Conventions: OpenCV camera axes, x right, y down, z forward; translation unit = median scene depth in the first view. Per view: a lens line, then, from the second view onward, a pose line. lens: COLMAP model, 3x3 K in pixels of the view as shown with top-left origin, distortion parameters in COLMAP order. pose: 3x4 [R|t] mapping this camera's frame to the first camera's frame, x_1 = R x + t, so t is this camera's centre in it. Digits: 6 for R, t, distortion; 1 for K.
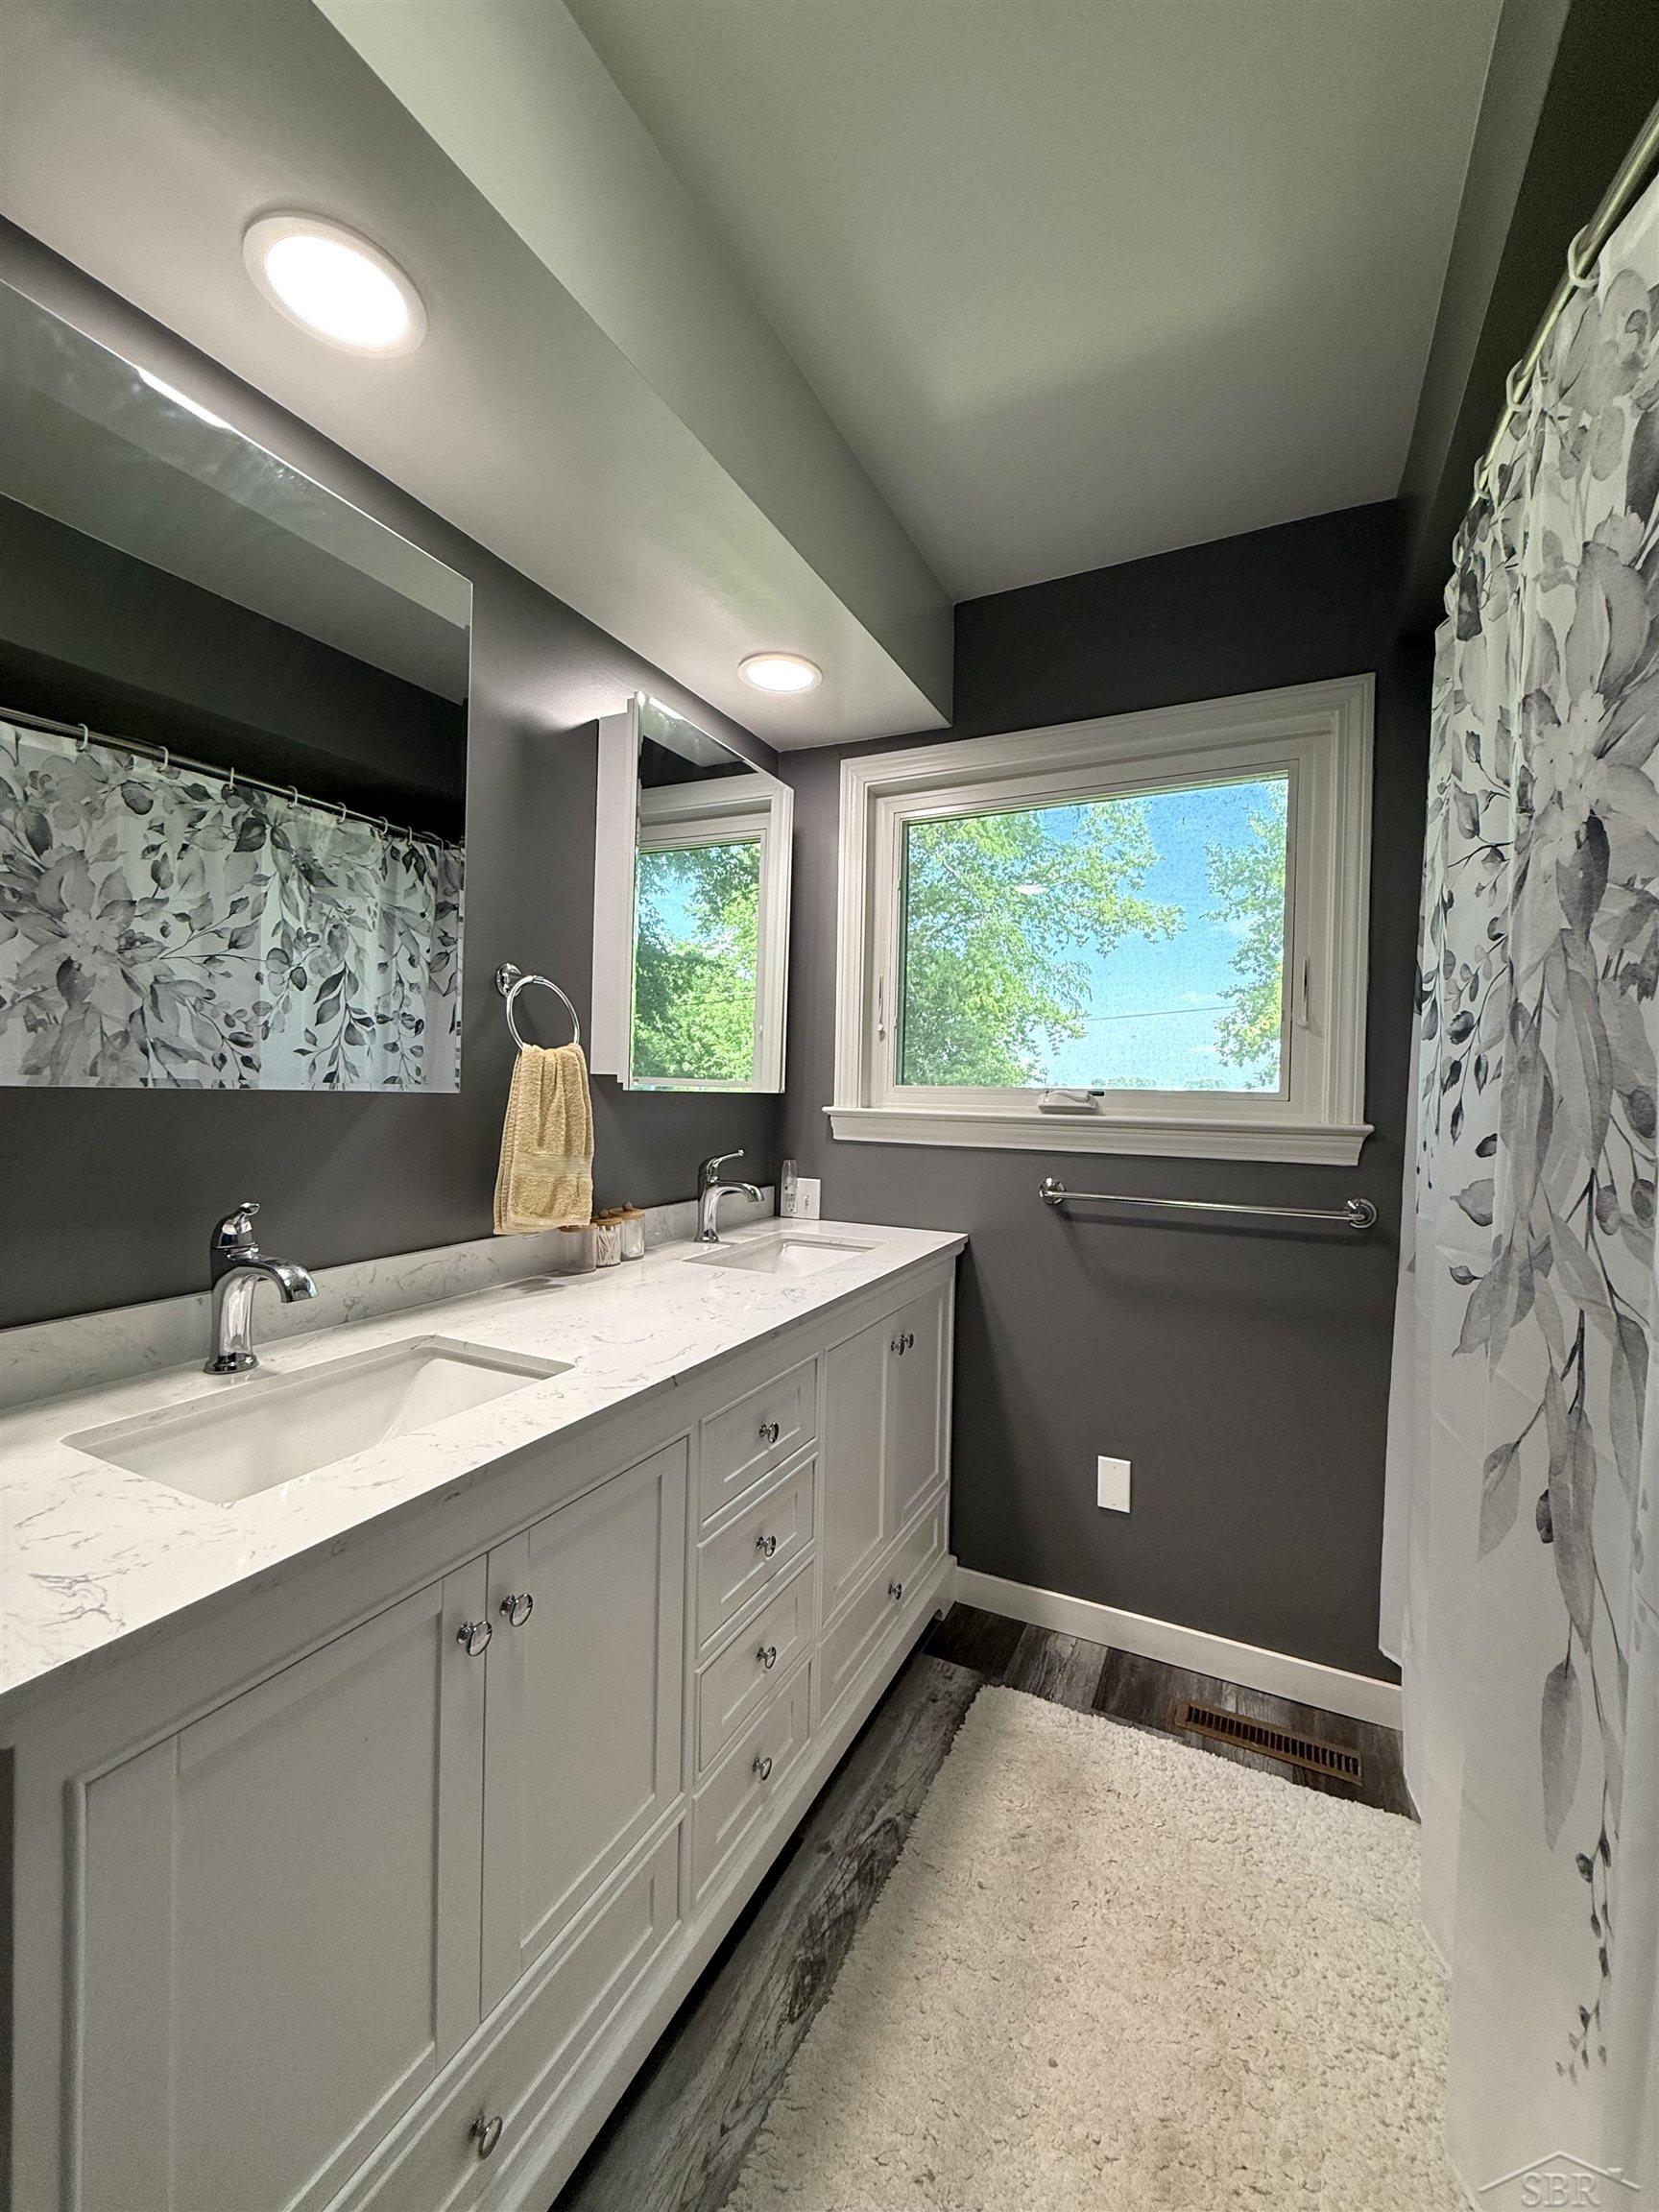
lens RADIAL K [[858.5, 0, 825.5], [0, 858.5, 1088.6], [0, 0, 1]] dist [-0.018050, 0.003140]
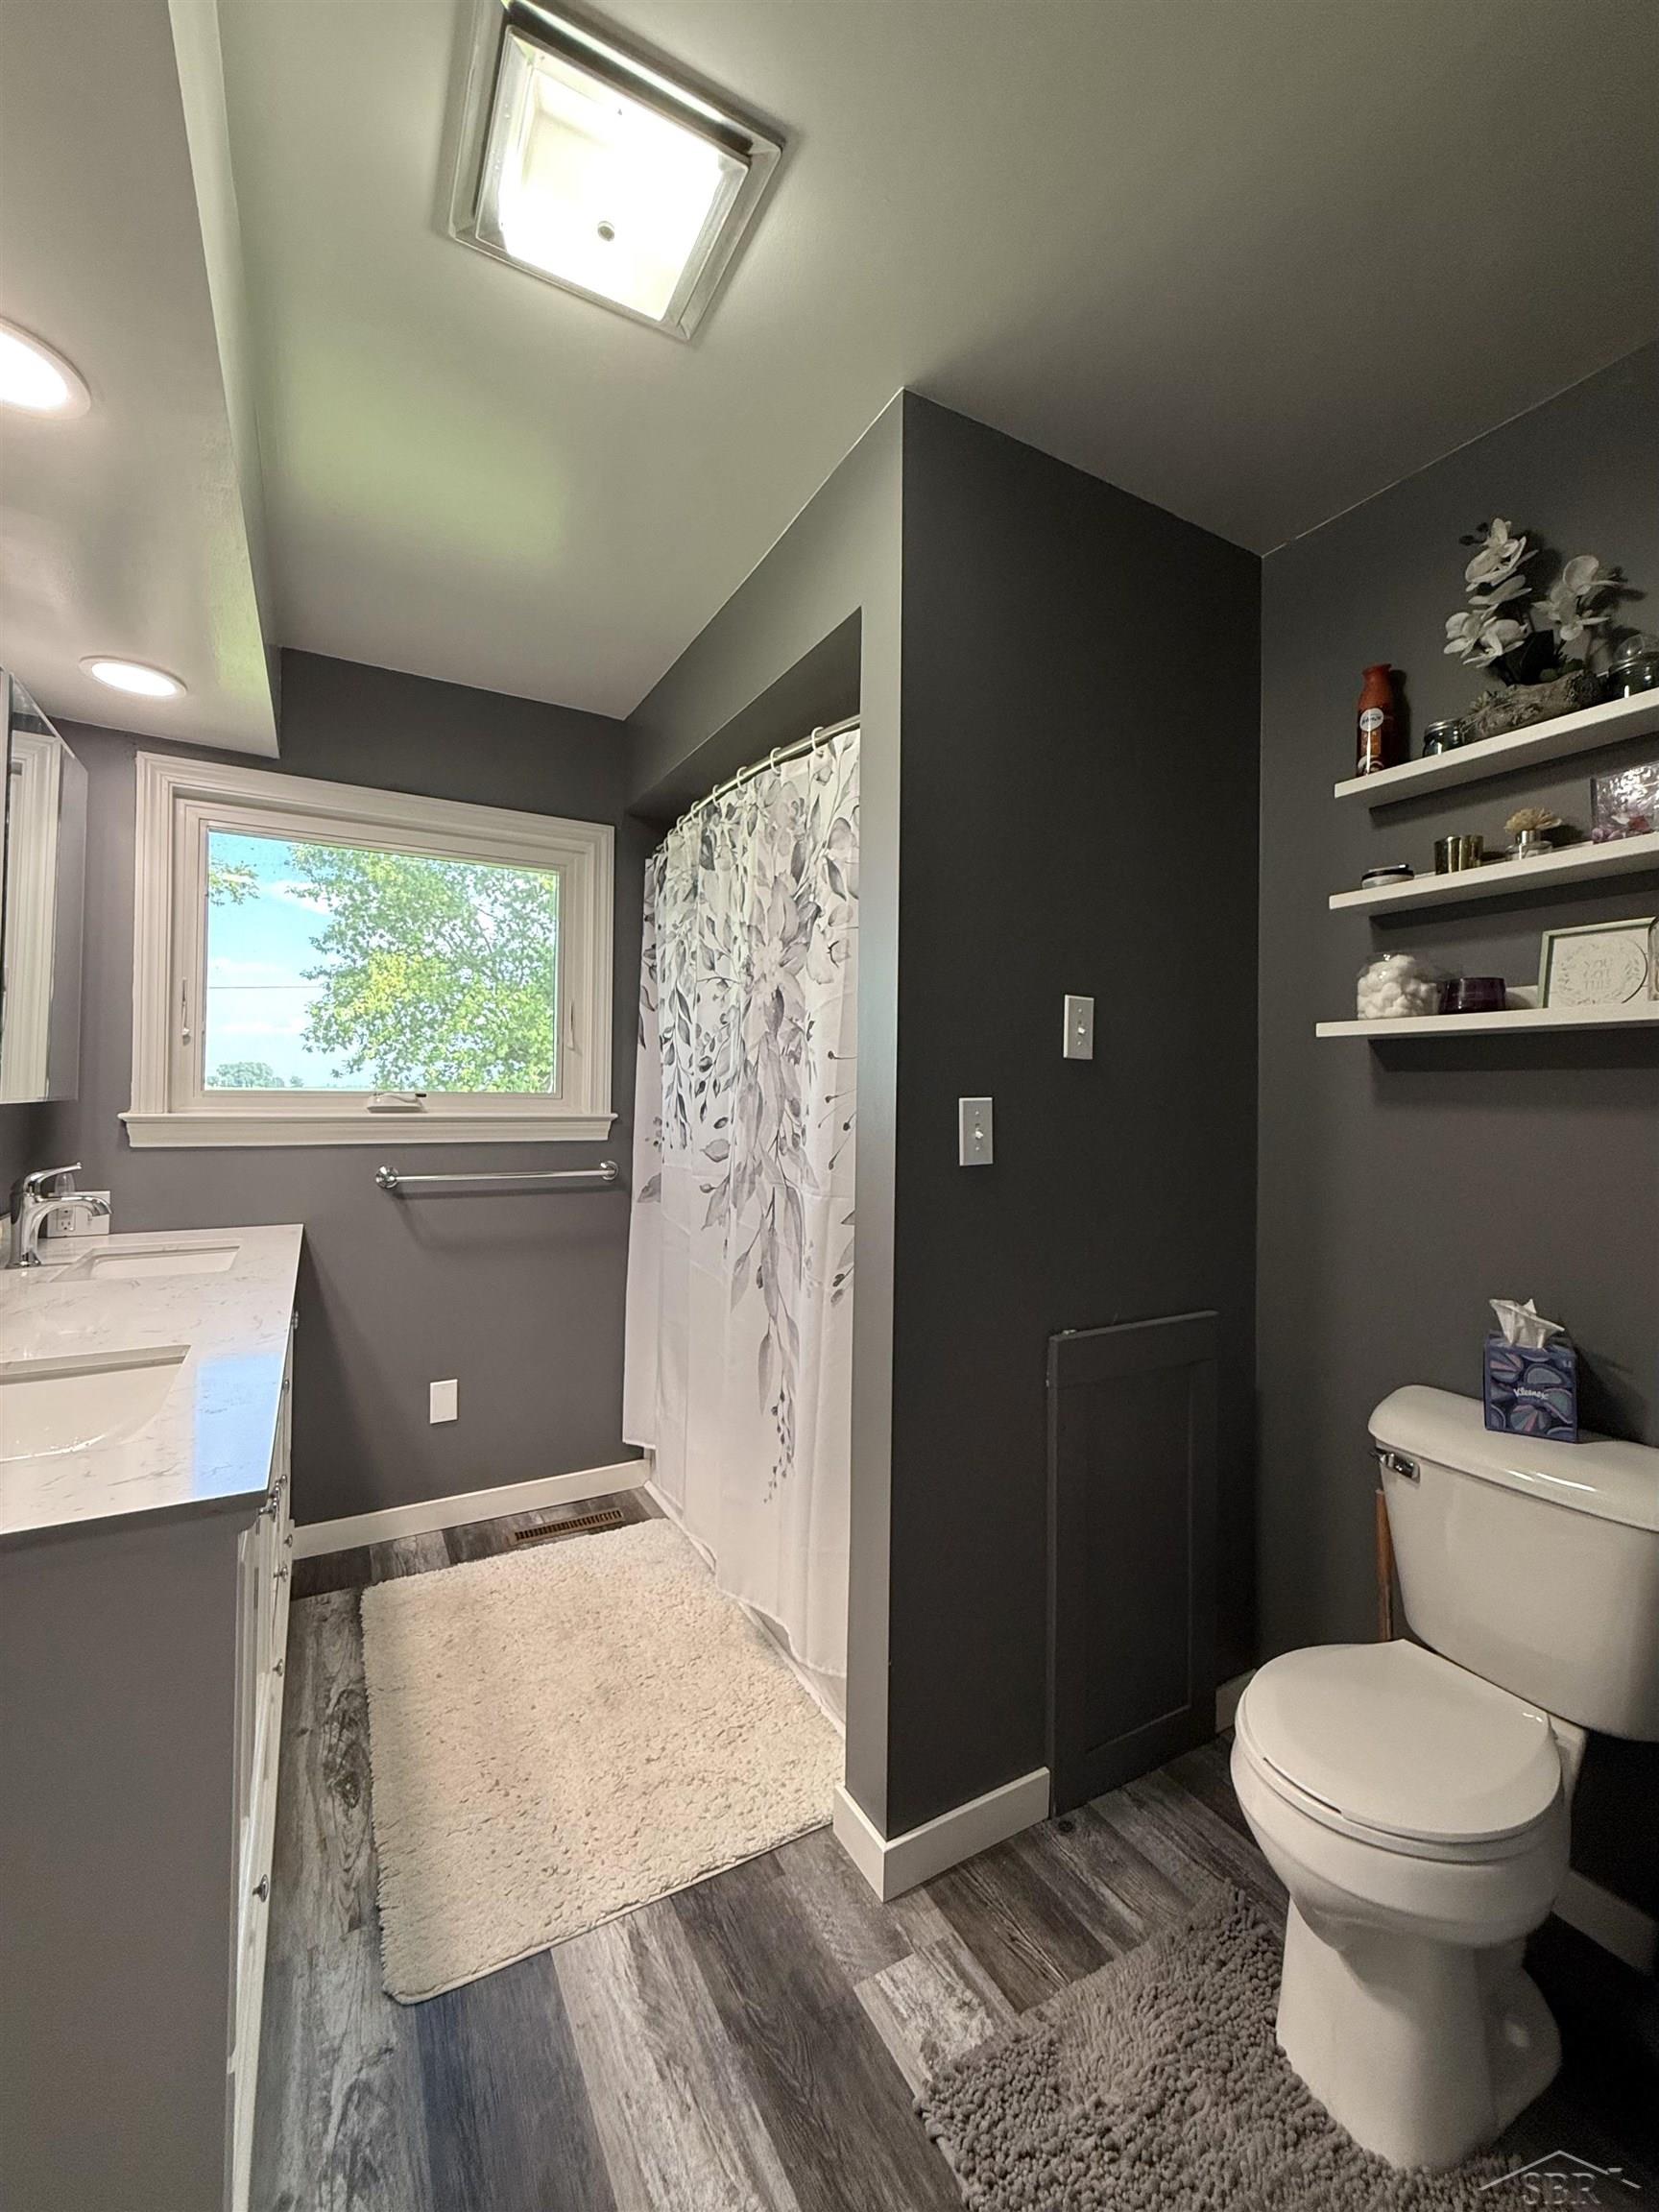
lens RADIAL K [[858.5, 0, 825.5], [0, 858.5, 1088.6], [0, 0, 1]] dist [-0.018050, 0.003140]
pose [[0.569824, -0.010299, 0.821703, -0.479163], [-0.000887, 0.999913, 0.013148, -0.026789], [-0.821767, -0.008221, 0.569765, -0.244201]]
